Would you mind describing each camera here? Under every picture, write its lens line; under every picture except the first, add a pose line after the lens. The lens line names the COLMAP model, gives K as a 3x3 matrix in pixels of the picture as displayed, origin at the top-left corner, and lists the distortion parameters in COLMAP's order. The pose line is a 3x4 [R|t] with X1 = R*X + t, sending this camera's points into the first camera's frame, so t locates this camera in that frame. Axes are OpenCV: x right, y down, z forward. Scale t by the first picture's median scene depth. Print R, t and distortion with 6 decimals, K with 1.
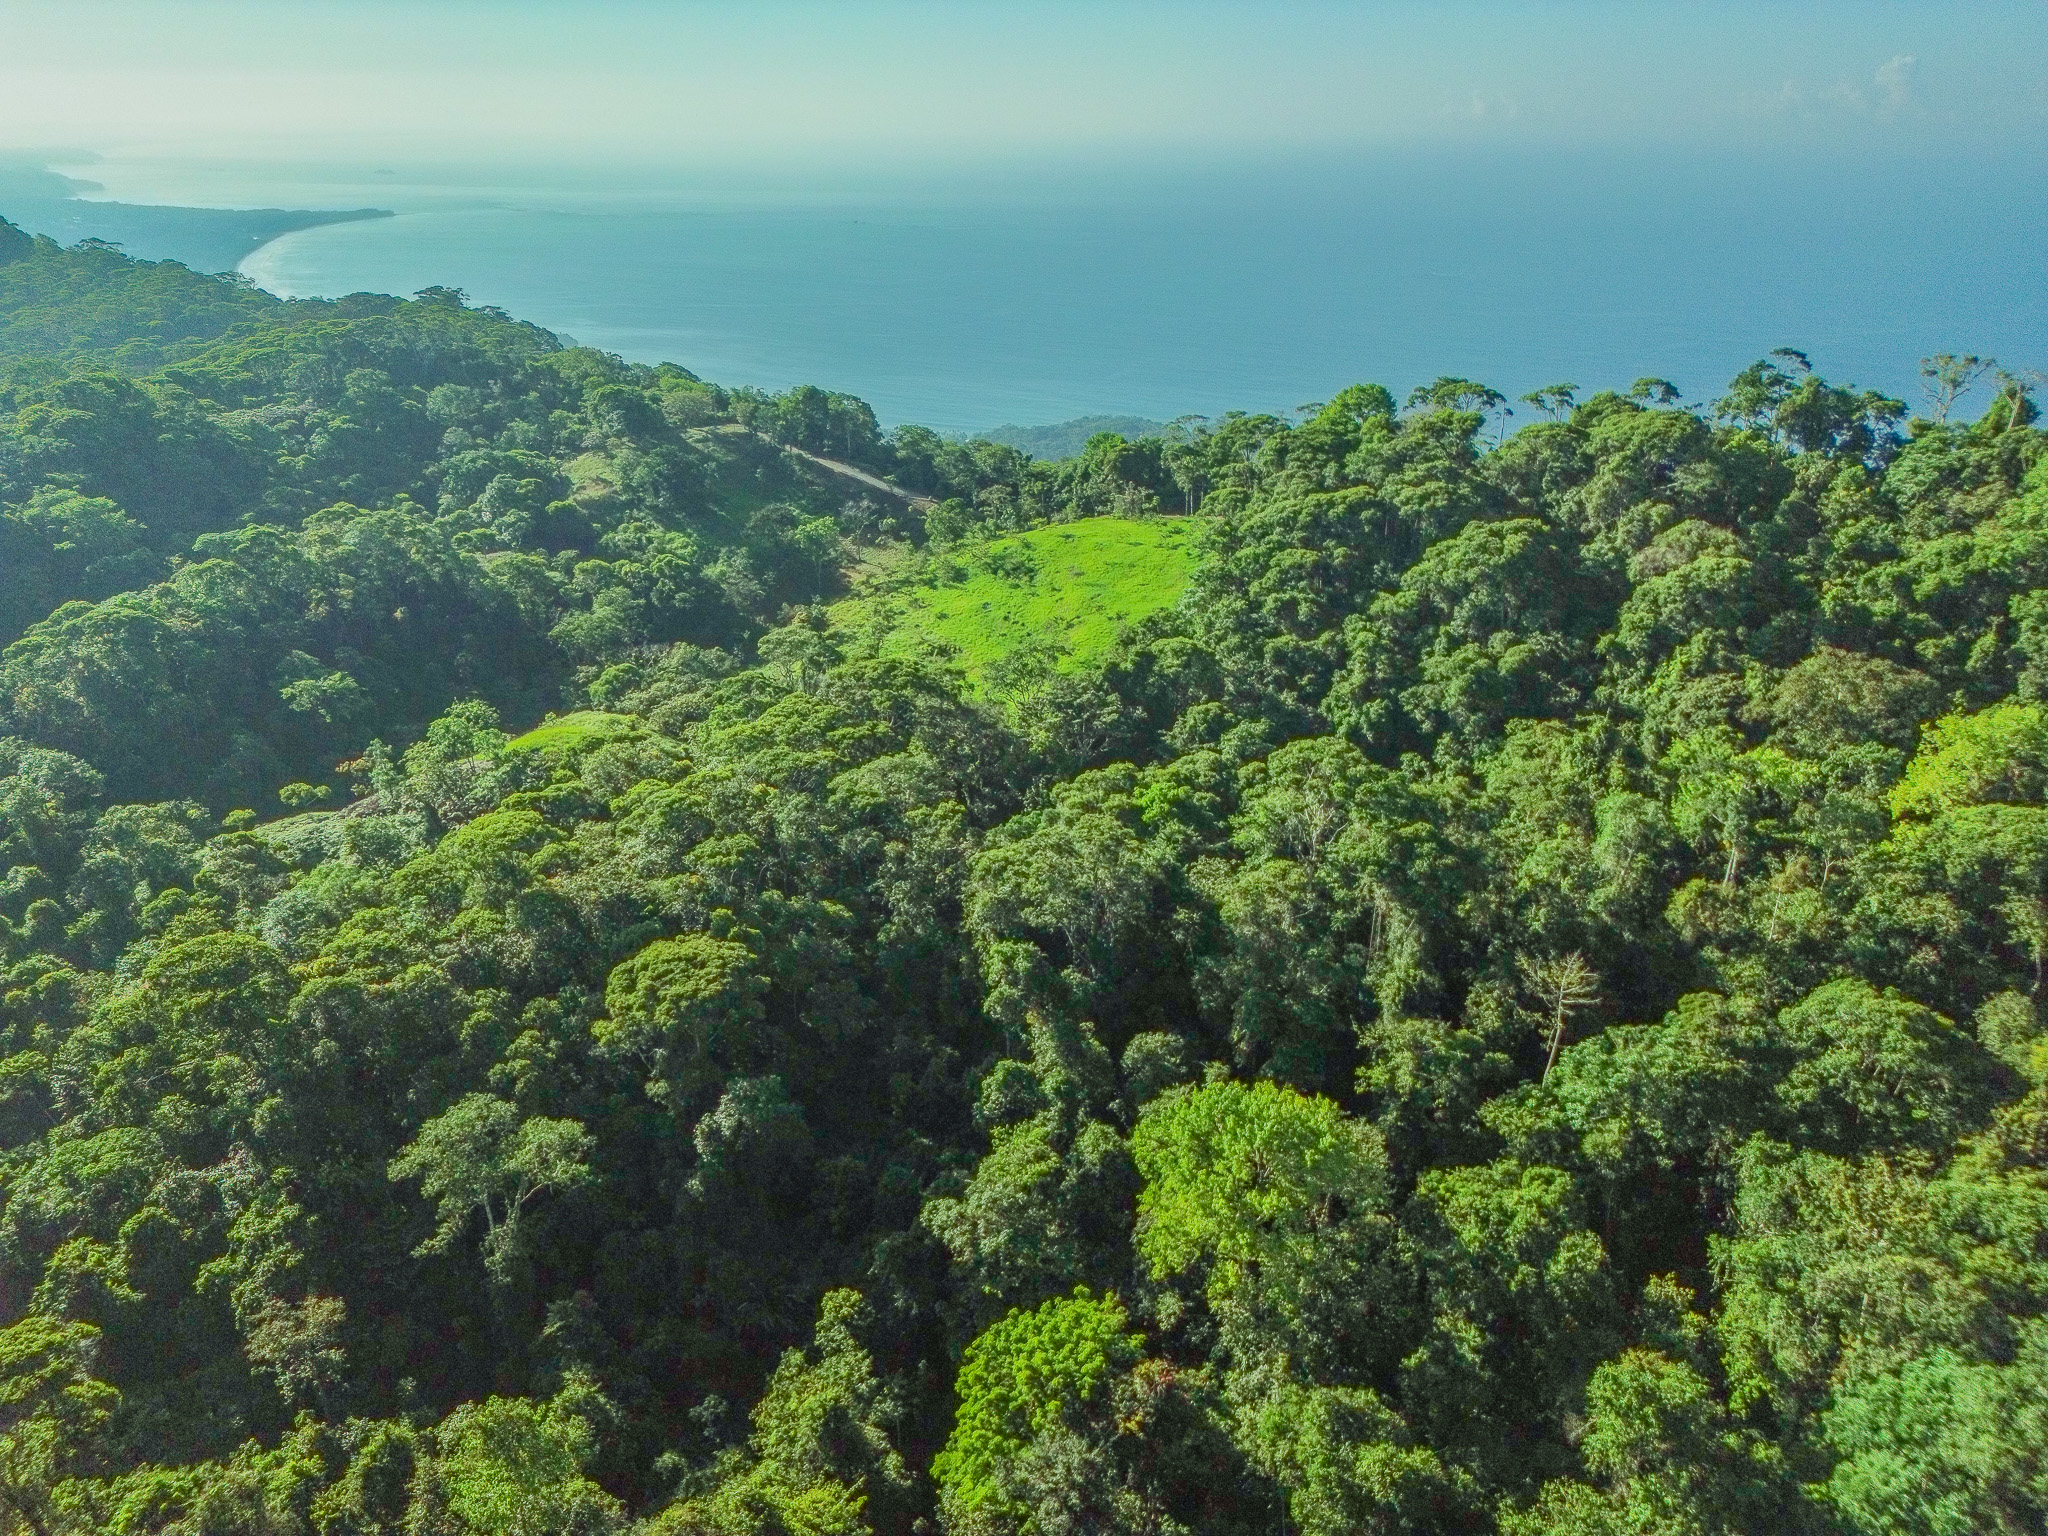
lens RADIAL K [[1442.8, 0, 1020.4], [0, 1442.8, 767.5], [0, 0, 1]] dist [0.059083, -0.057142]
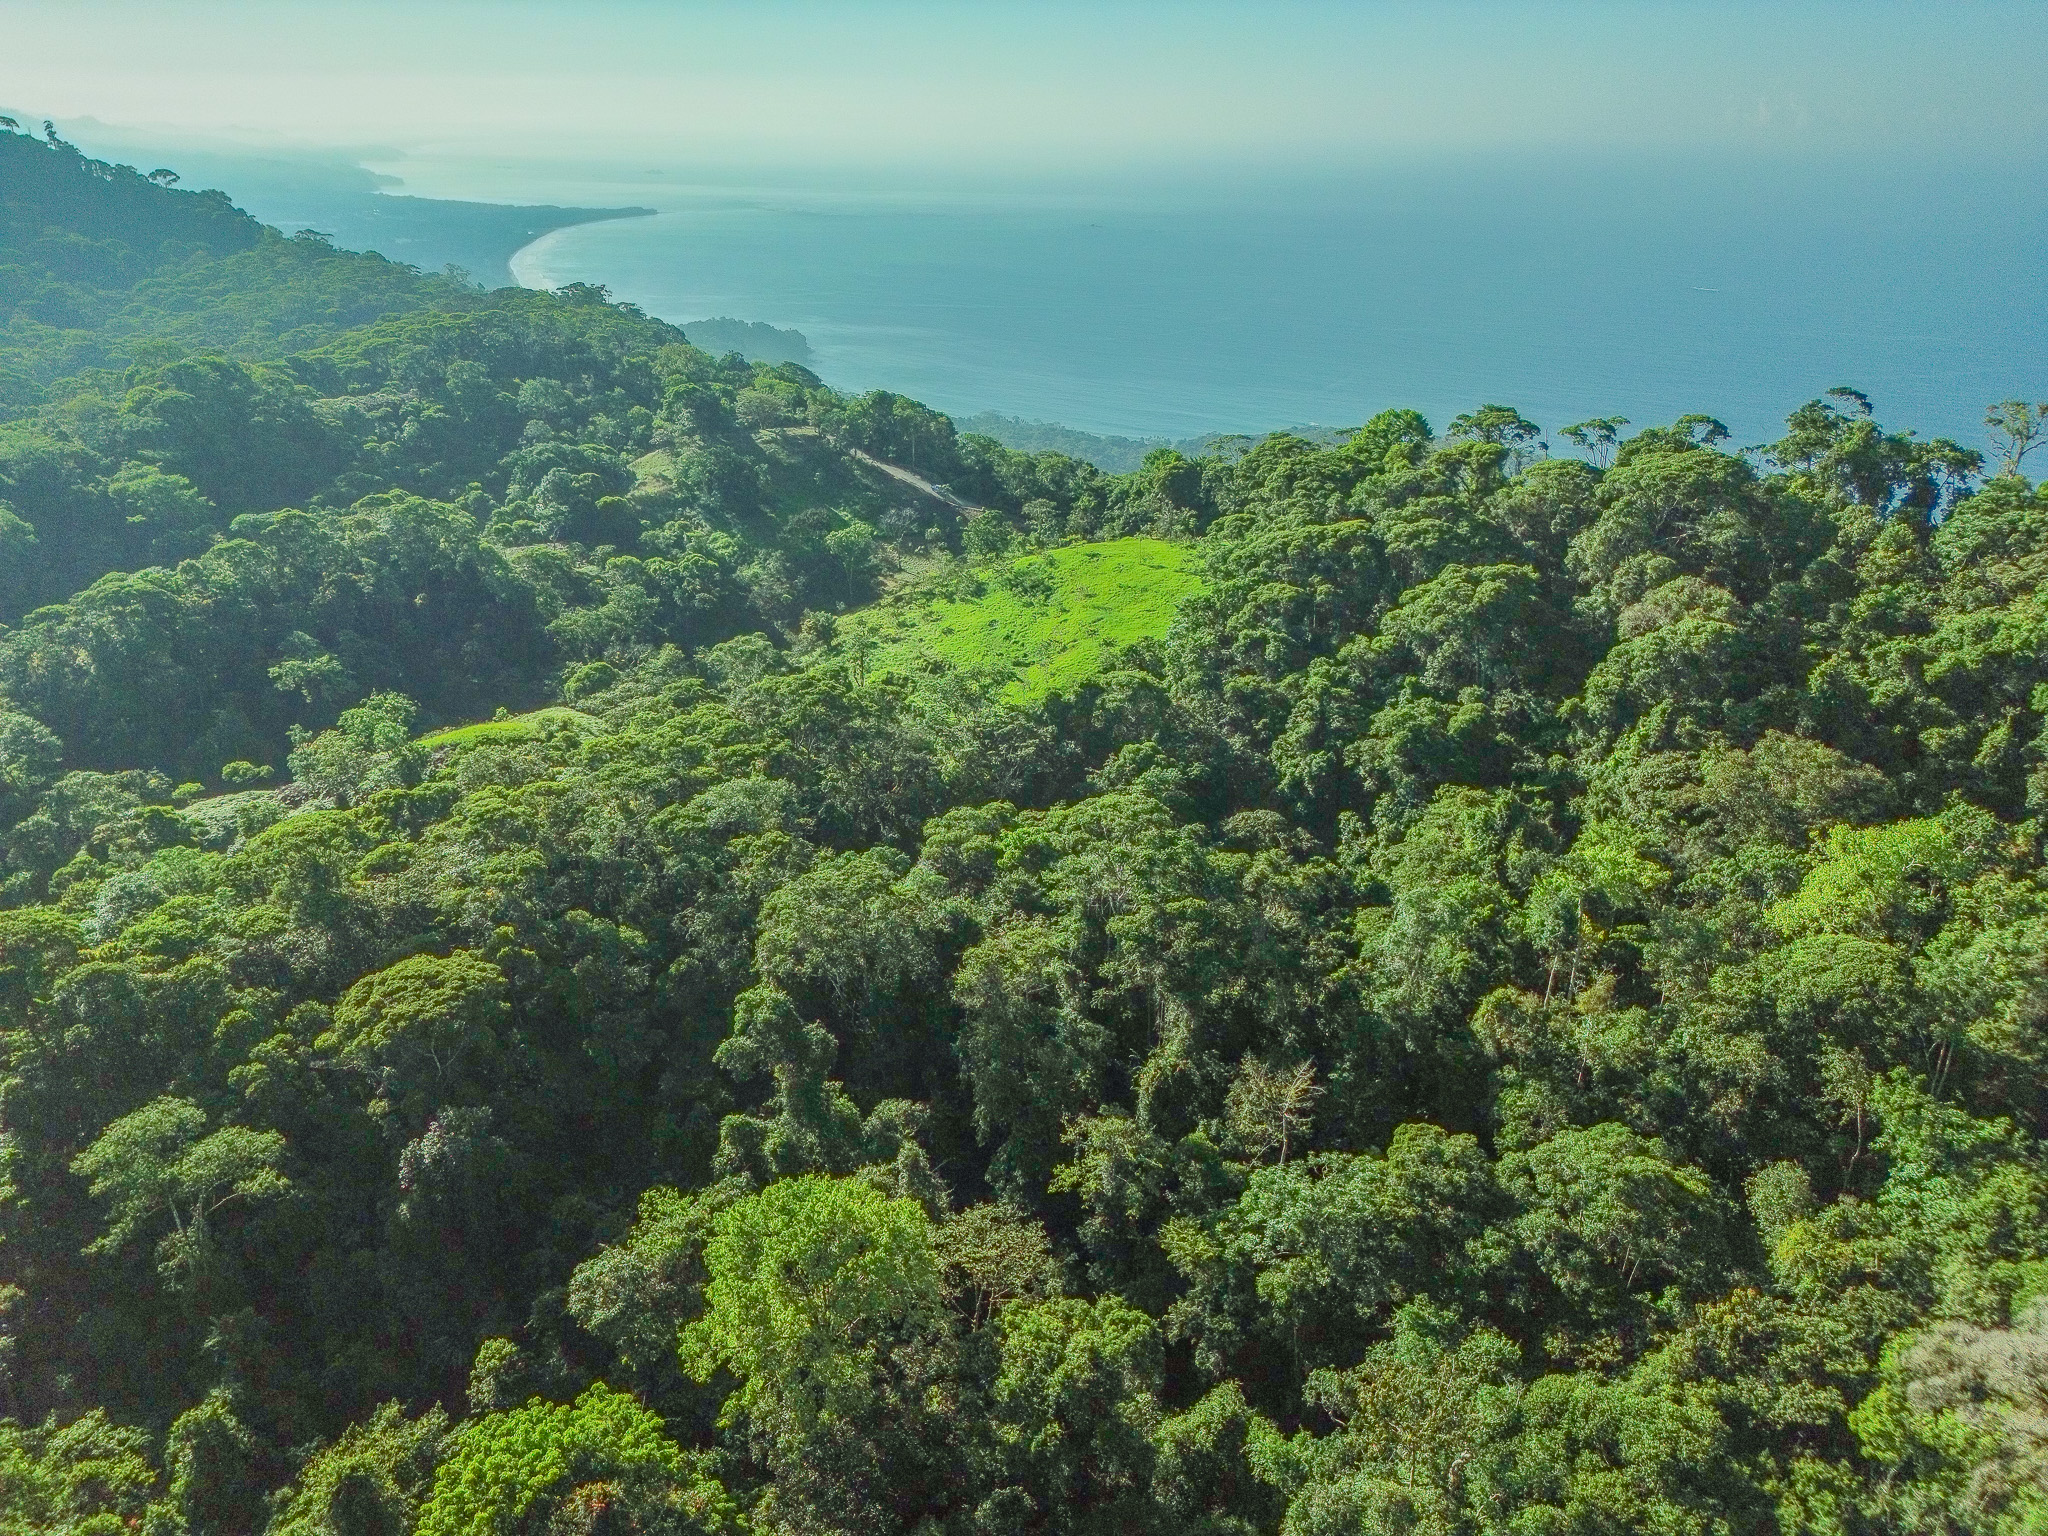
lens RADIAL K [[1442.8, 0, 1021.0], [0, 1442.8, 773.4], [0, 0, 1]] dist [0.059083, -0.057142]
pose [[0.987468, 0.070446, -0.141226, 0.177438], [-0.070313, 0.997507, 0.005941, -0.023236], [0.141292, 0.004064, 0.989960, 0.051312]]
